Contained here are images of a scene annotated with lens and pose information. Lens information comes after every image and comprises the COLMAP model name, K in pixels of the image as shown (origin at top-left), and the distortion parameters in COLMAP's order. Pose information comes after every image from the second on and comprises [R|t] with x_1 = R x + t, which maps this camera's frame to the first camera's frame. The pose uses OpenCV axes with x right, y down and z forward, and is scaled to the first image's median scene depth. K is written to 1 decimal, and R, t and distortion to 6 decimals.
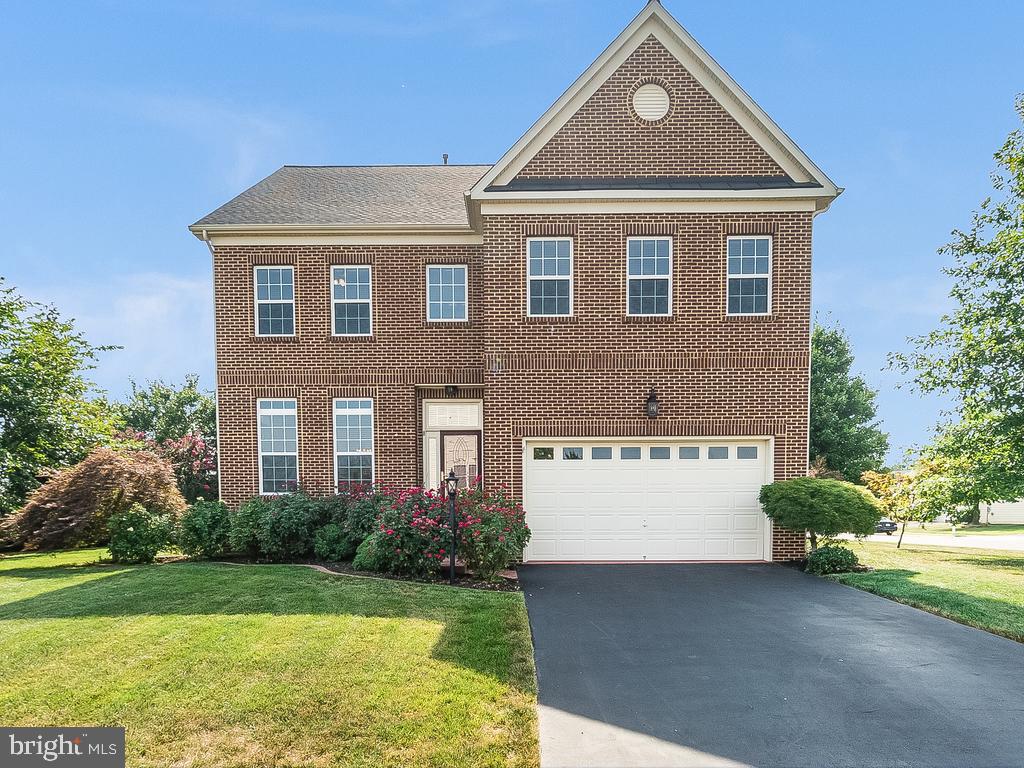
lens RADIAL K [[555.0, 0, 514.5], [0, 555.0, 390.9], [0, 0, 1]] dist [0.013381, 0.000942]
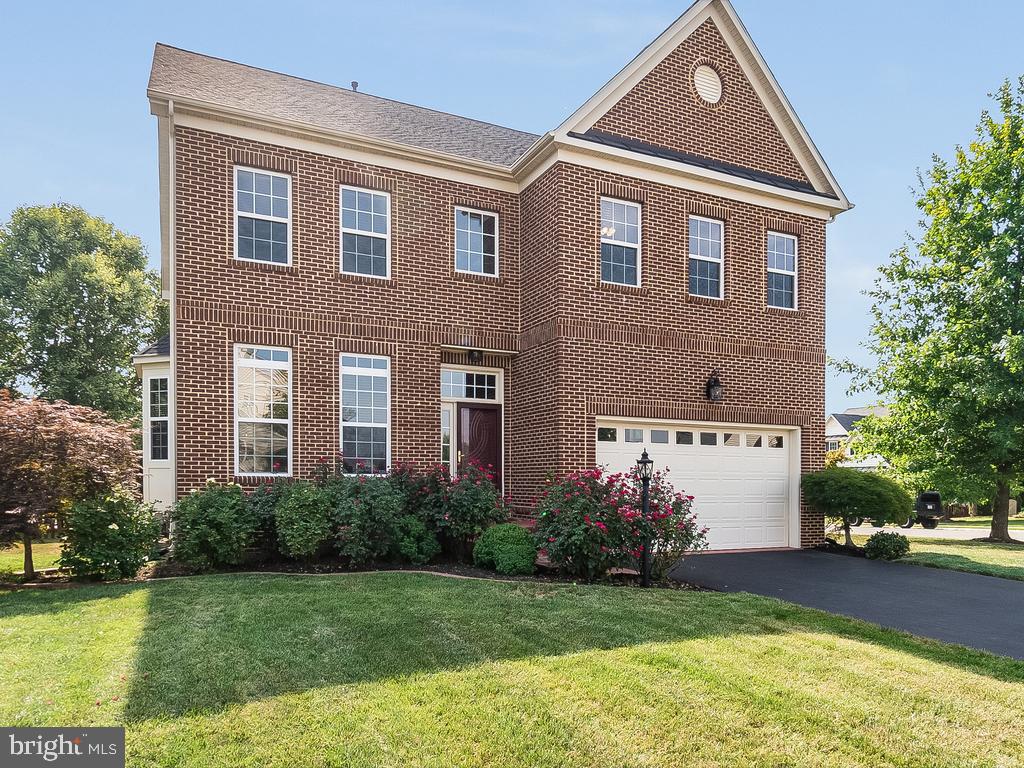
lens RADIAL K [[582.8, 0, 511.6], [0, 582.8, 354.3], [0, 0, 1]] dist [0.020023, 0.000126]
pose [[0.930579, 0.088525, 0.355226, -0.416426], [-0.079604, 0.996036, -0.039682, 0.030867], [-0.357331, 0.008650, 0.933938, 0.157404]]
